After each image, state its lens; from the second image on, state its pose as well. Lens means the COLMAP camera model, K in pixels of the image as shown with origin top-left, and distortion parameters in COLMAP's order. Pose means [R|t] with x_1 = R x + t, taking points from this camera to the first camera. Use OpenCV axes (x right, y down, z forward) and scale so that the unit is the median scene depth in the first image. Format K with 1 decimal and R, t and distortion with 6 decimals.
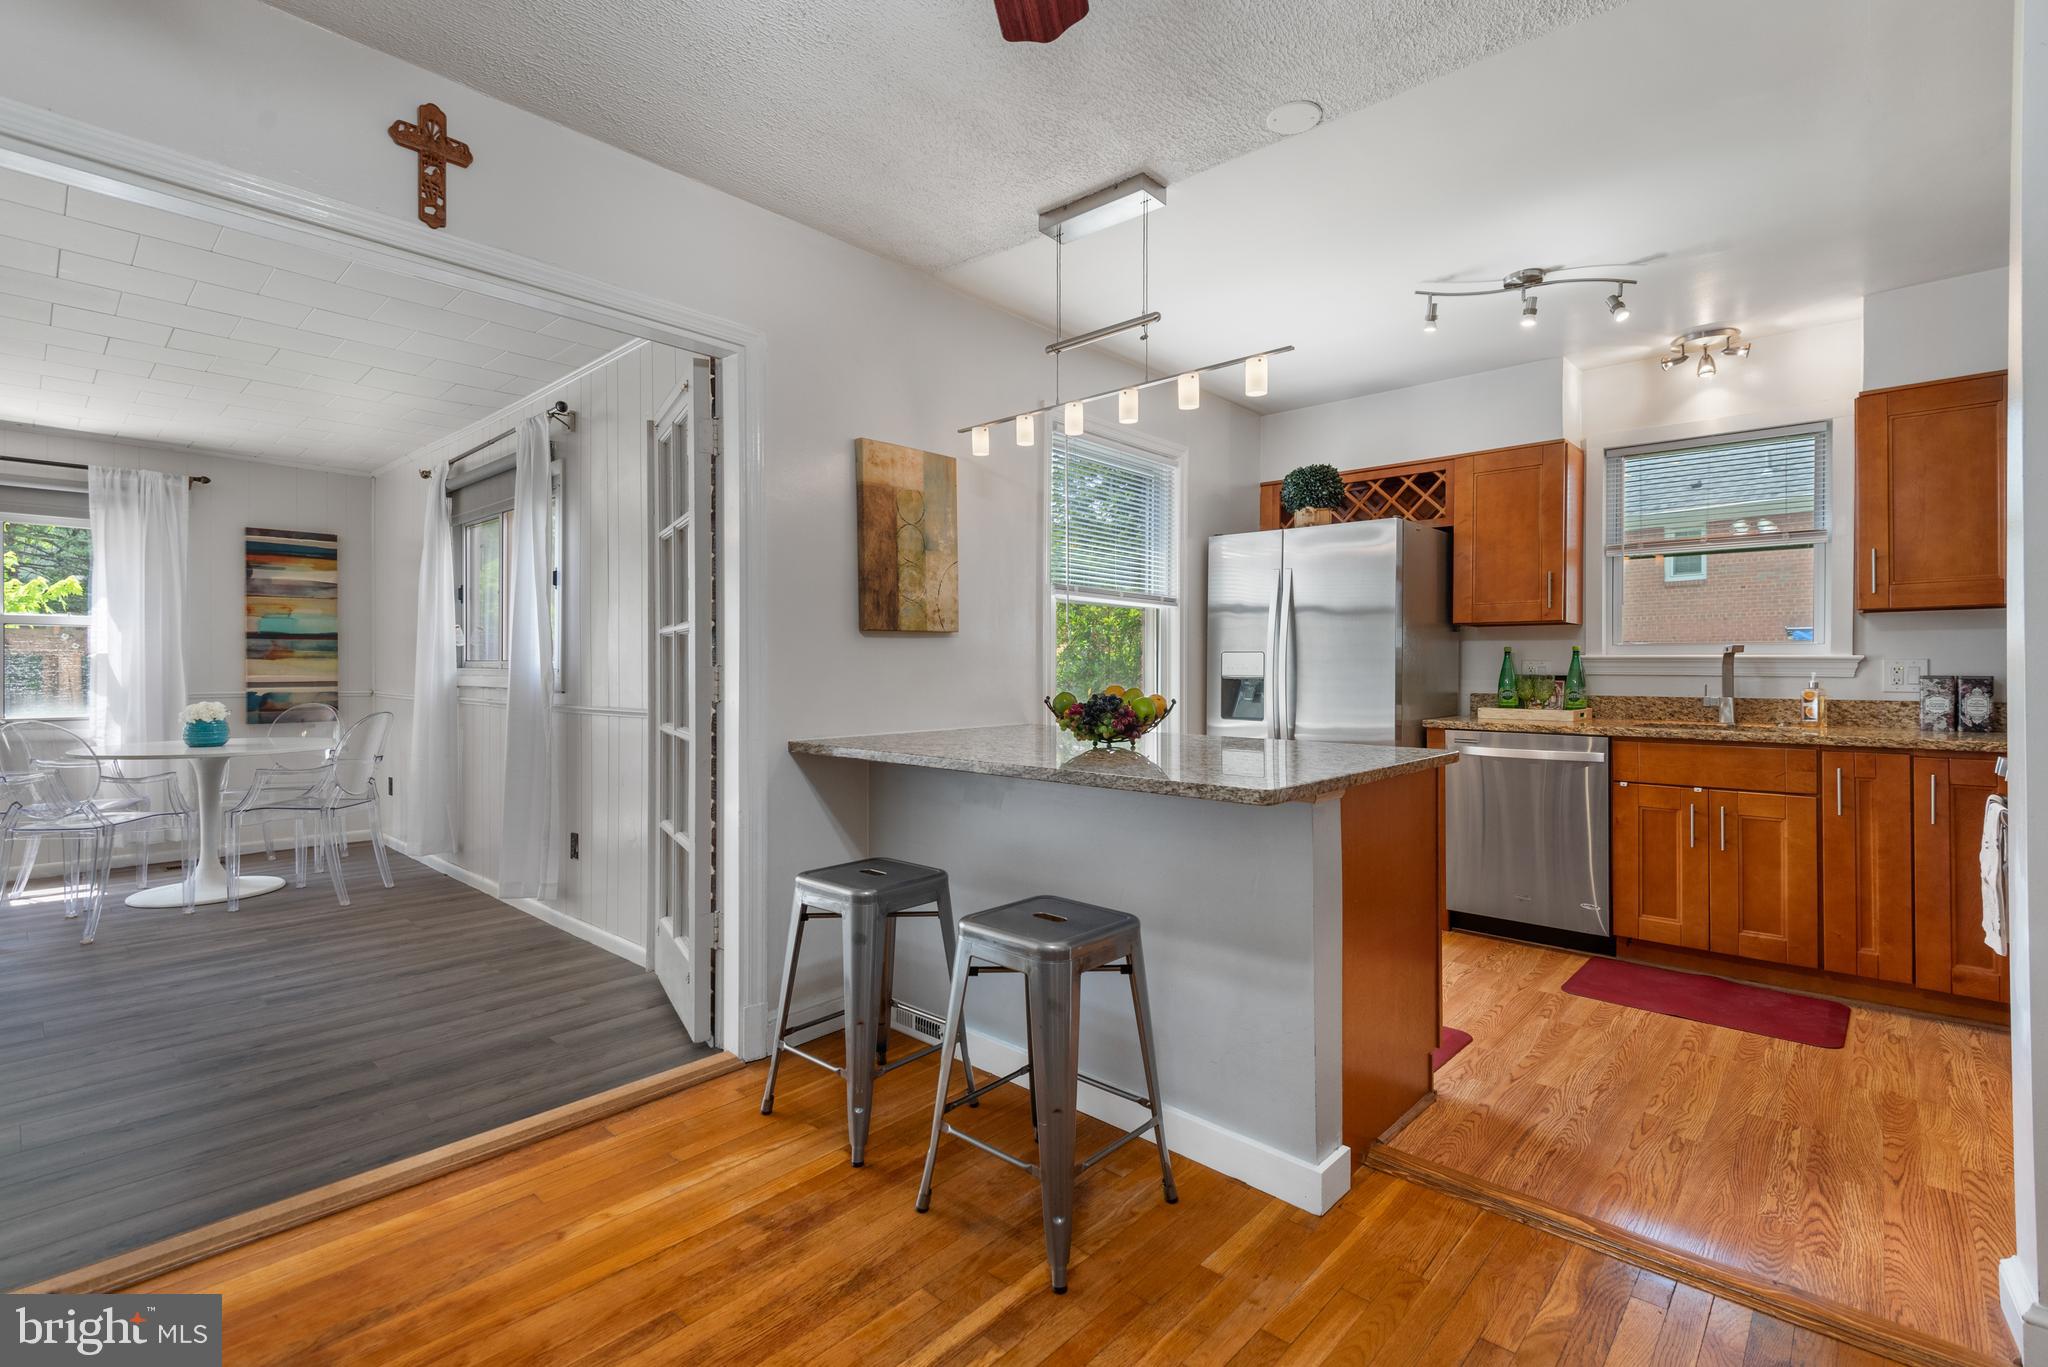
lens RADIAL K [[934.3, 0, 1048.6], [0, 934.3, 662.8], [0, 0, 1]] dist [0.030803, -0.013011]
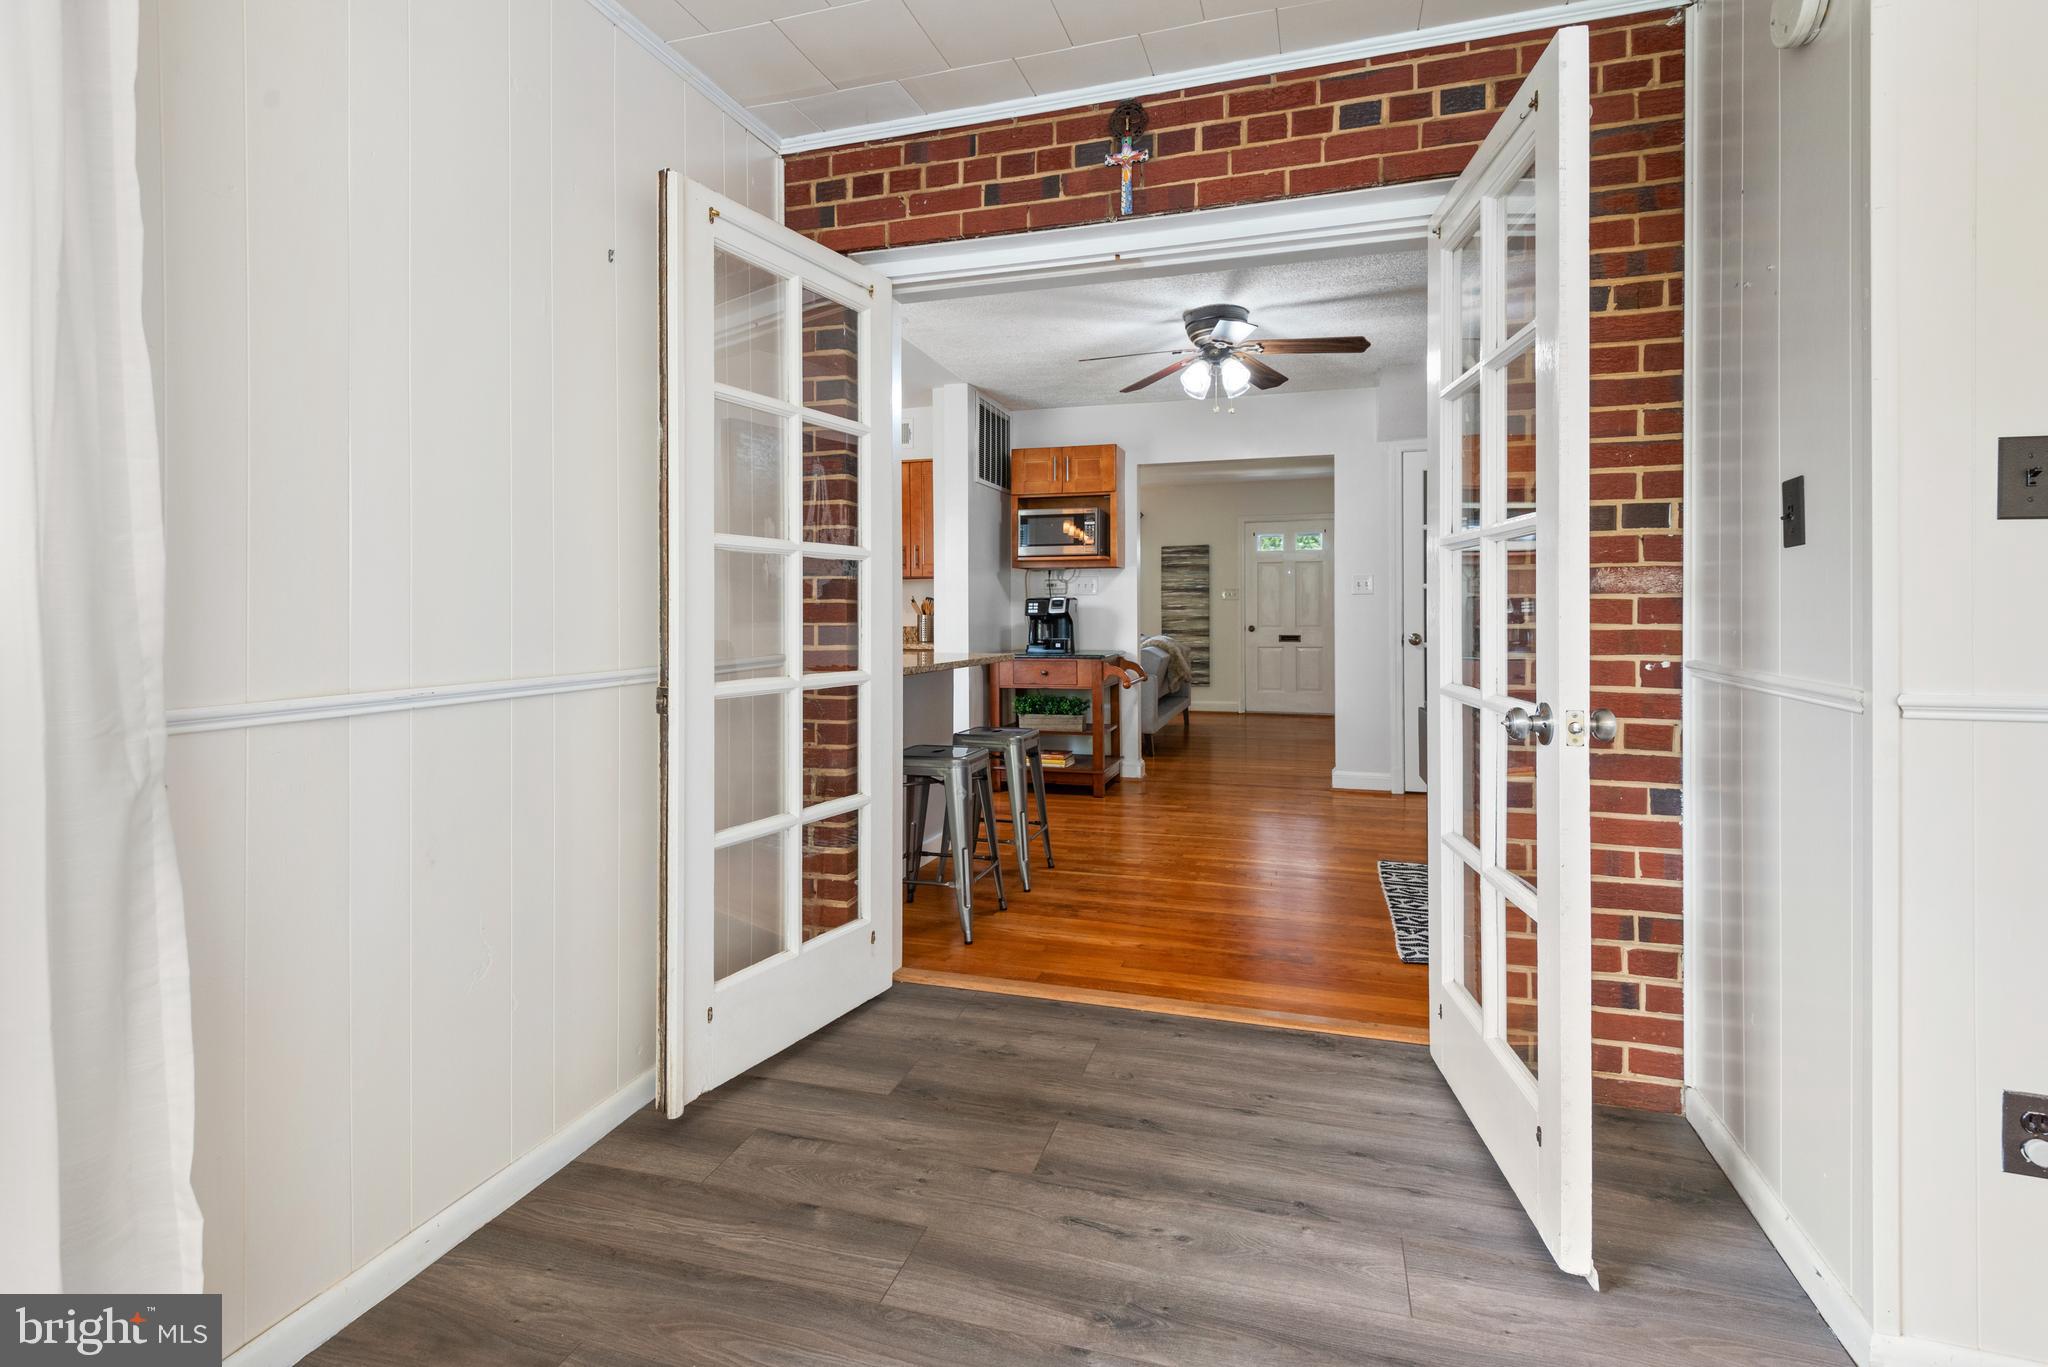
lens RADIAL K [[910.3, 0, 1030.5], [0, 910.3, 615.1], [0, 0, 1]] dist [0.000588, 0.000001]
pose [[-0.411267, -0.001622, 0.911514, -0.959882], [-0.002786, 0.999996, 0.000522, 0.014232], [-0.911511, -0.002325, -0.411270, 0.932264]]
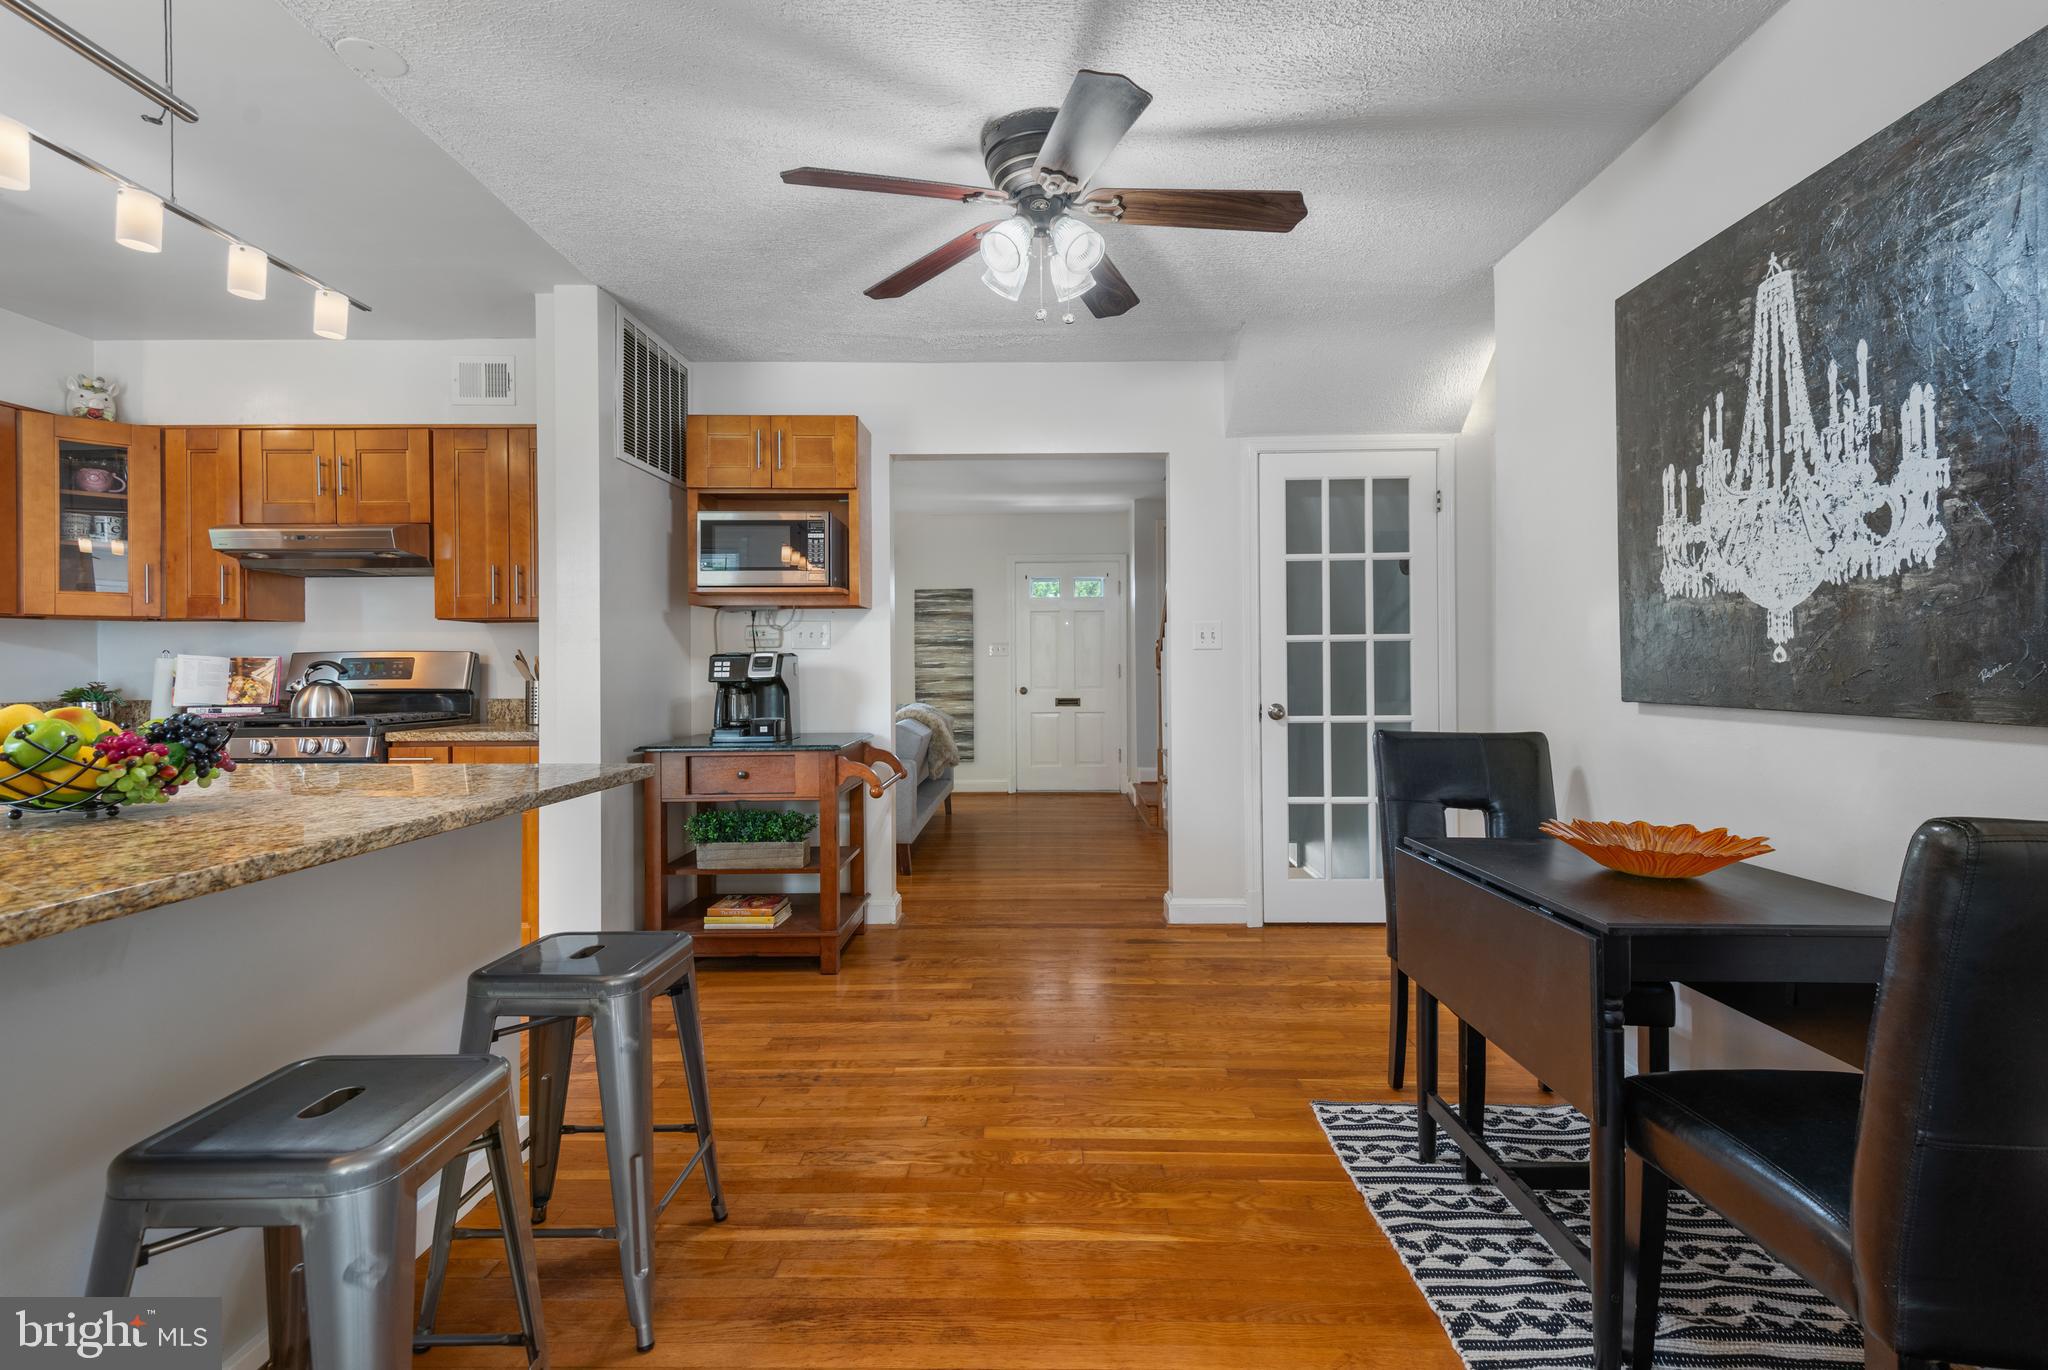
lens RADIAL K [[934.3, 0, 1048.6], [0, 934.3, 664.3], [0, 0, 1]] dist [0.030803, -0.013011]
pose [[-0.659430, 0.005311, 0.751747, -0.516091], [0.000363, 0.999977, -0.006746, 0.004278], [-0.751766, -0.004176, -0.659417, 0.682010]]
